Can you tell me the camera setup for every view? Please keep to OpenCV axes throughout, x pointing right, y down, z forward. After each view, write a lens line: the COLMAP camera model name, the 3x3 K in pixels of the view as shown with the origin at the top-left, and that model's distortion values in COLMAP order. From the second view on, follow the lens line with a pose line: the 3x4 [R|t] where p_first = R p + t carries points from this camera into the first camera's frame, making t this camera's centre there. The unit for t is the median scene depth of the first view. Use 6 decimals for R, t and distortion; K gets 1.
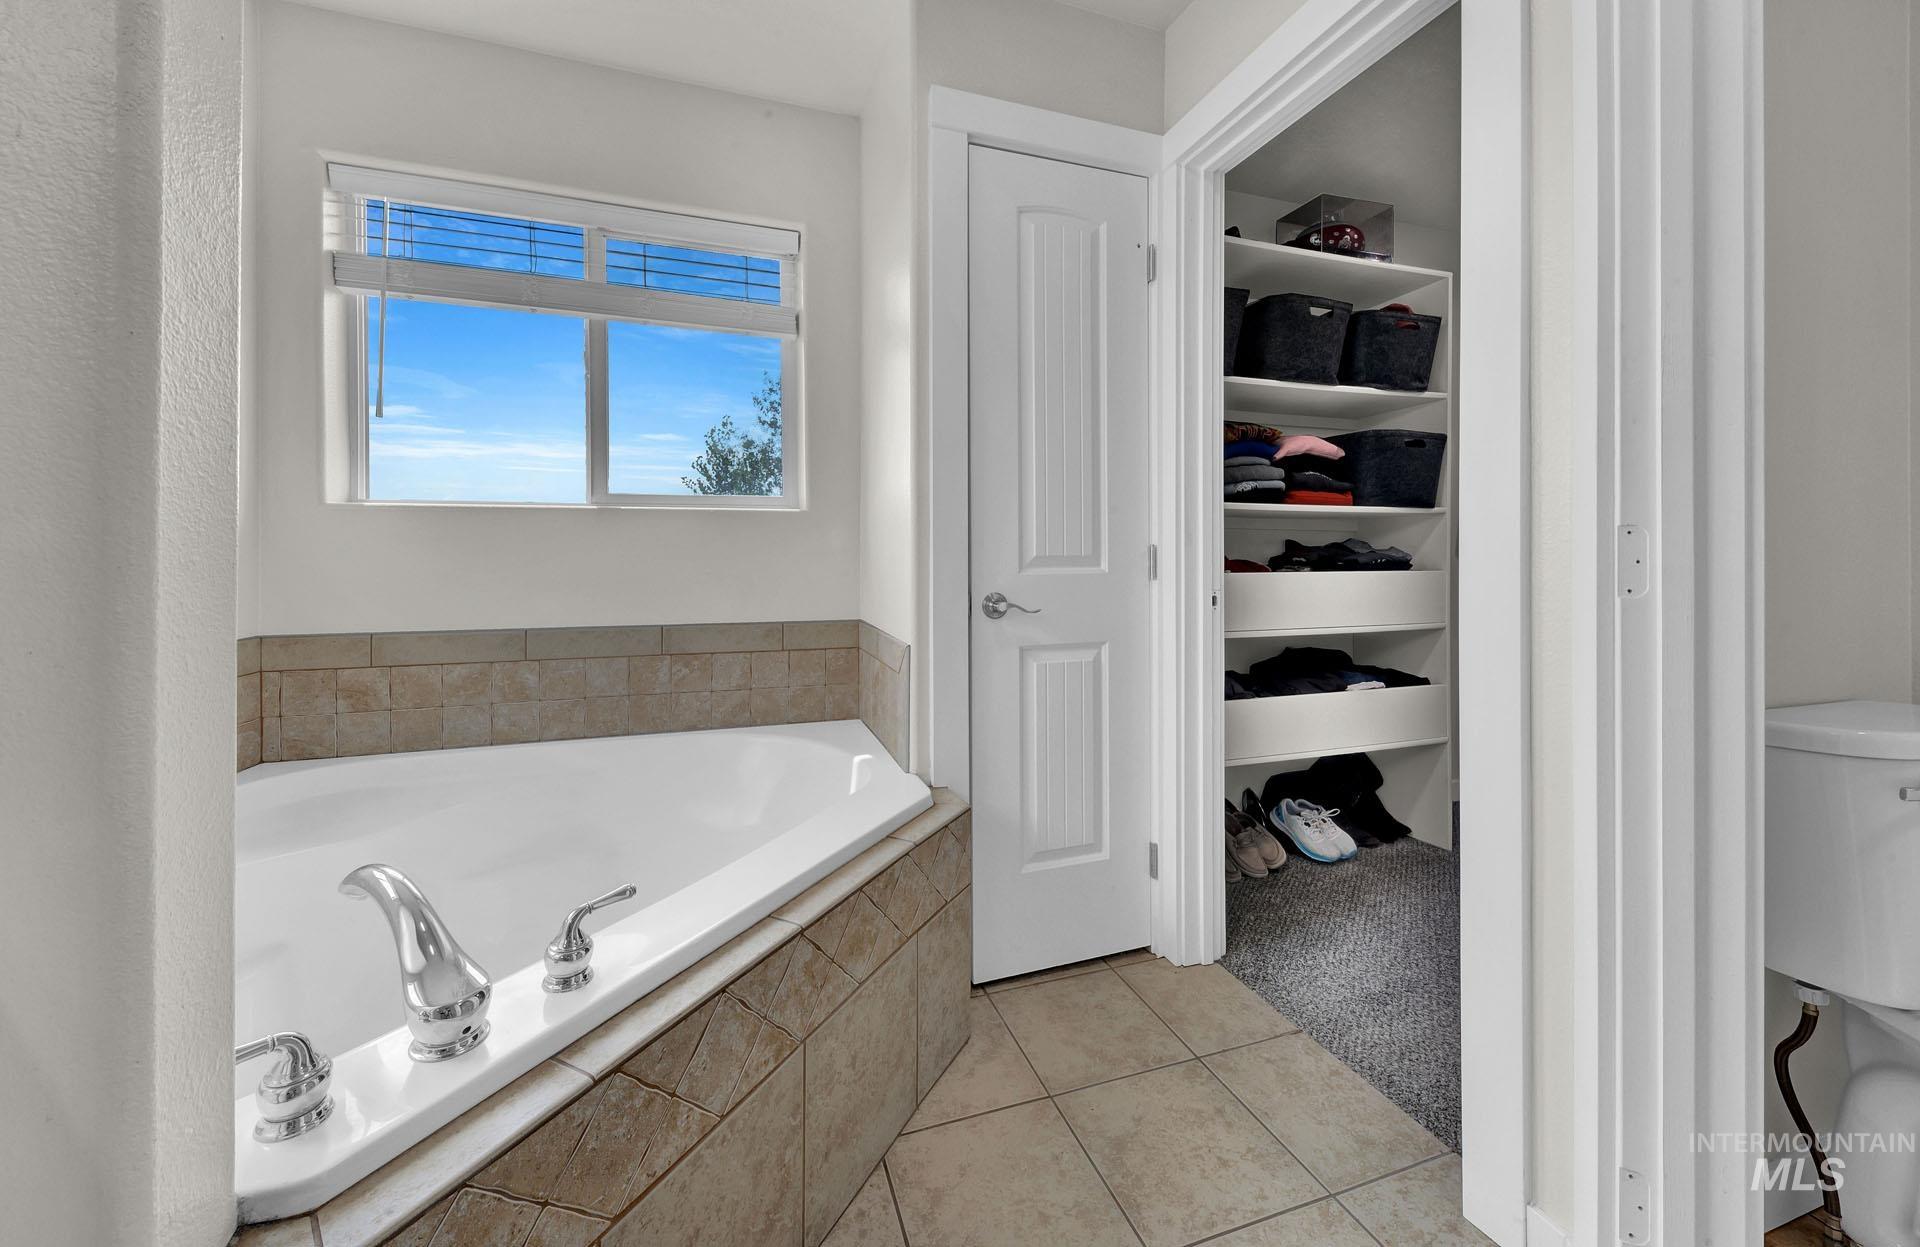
lens RADIAL K [[734.0, 0, 970.7], [0, 734.0, 562.4], [0, 0, 1]] dist [0.010117, 0.000144]
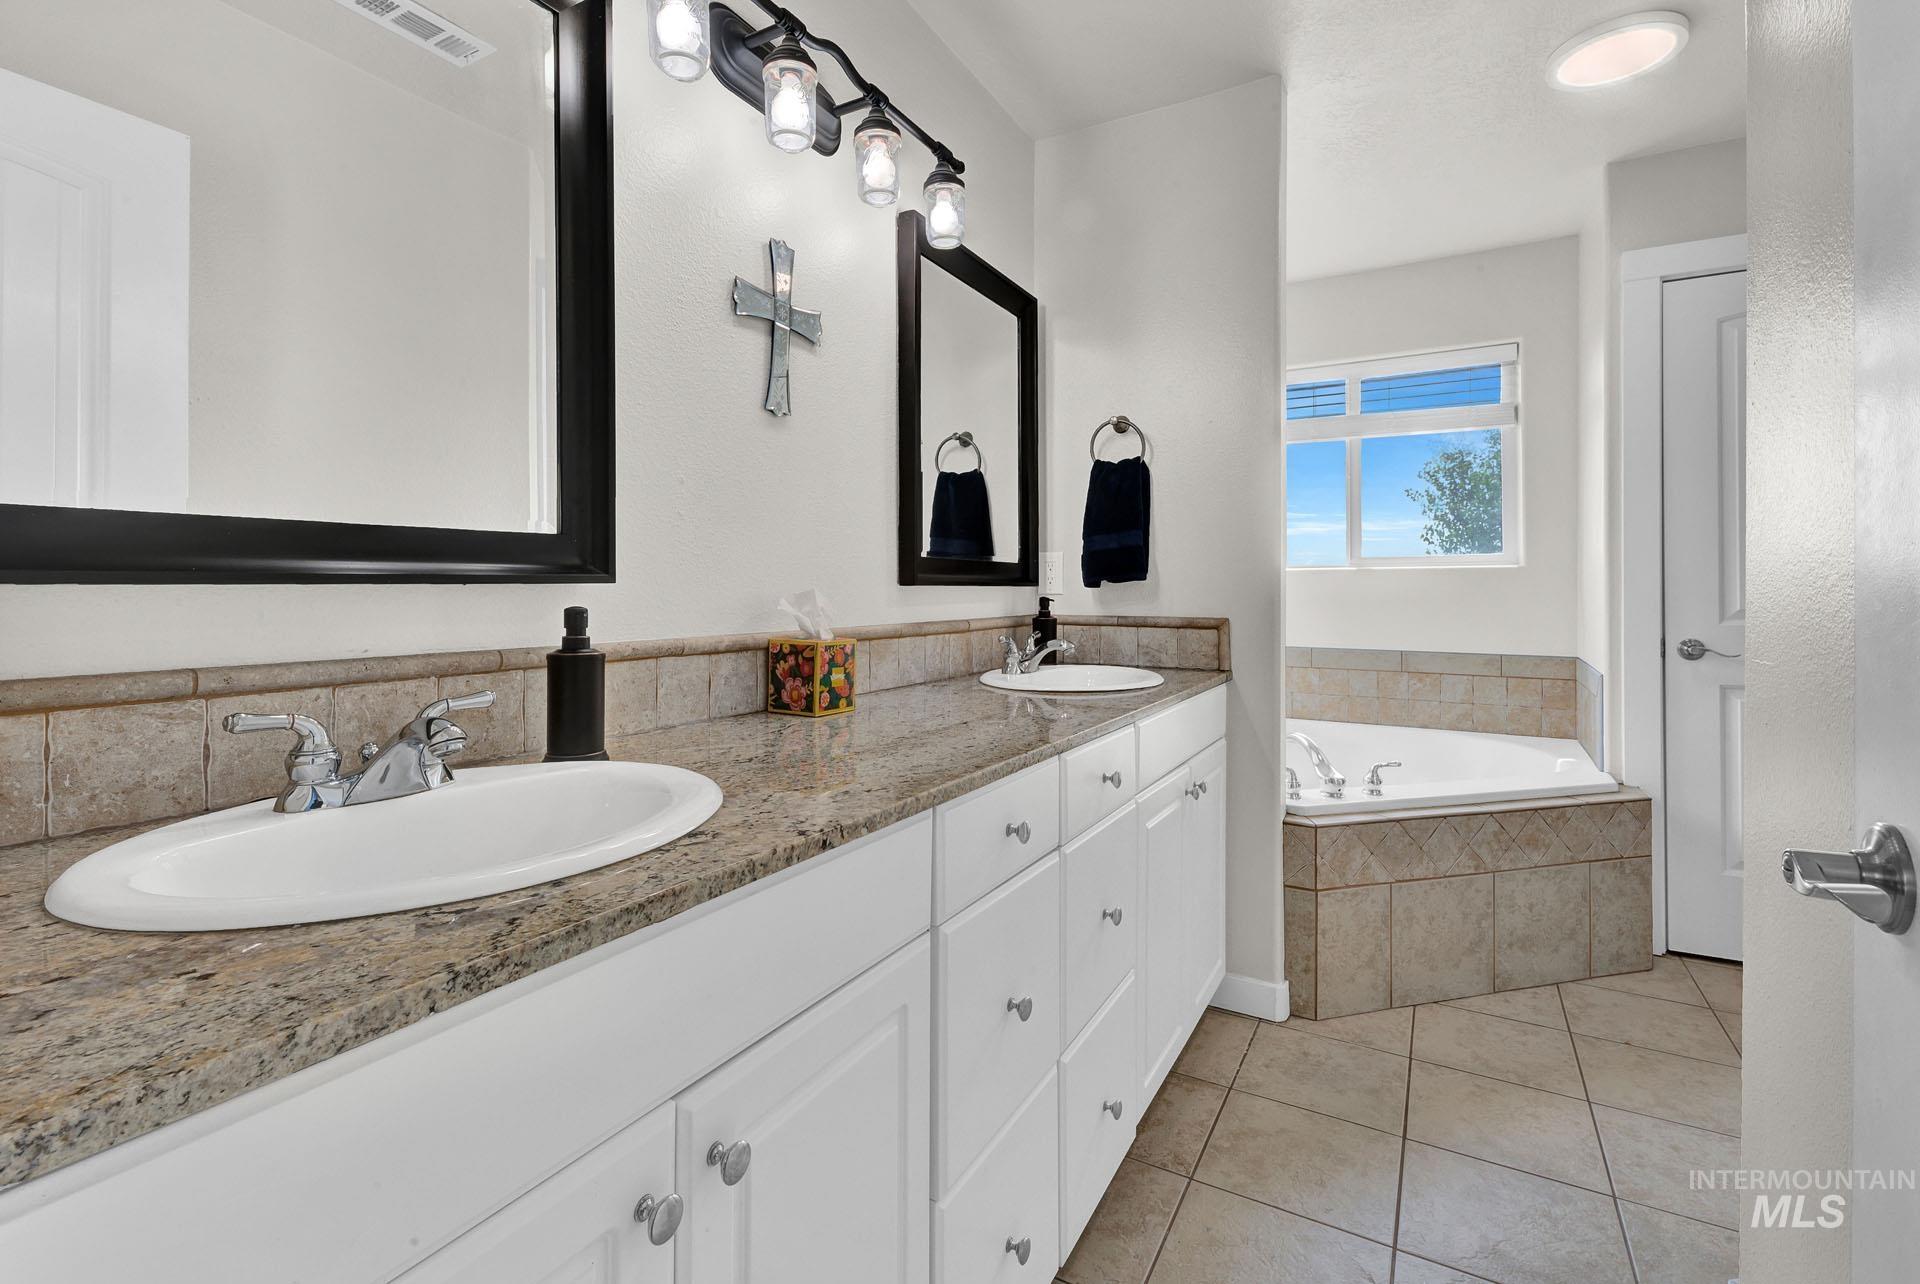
lens RADIAL K [[841.1, 0, 960.4], [0, 841.1, 586.6], [0, 0, 1]] dist [0.009900, -0.000166]
pose [[0.653524, -0.000052, -0.756906, 0.305363], [-0.001532, 0.999998, -0.001391, -0.041330], [0.756904, 0.002069, 0.653523, -0.847959]]
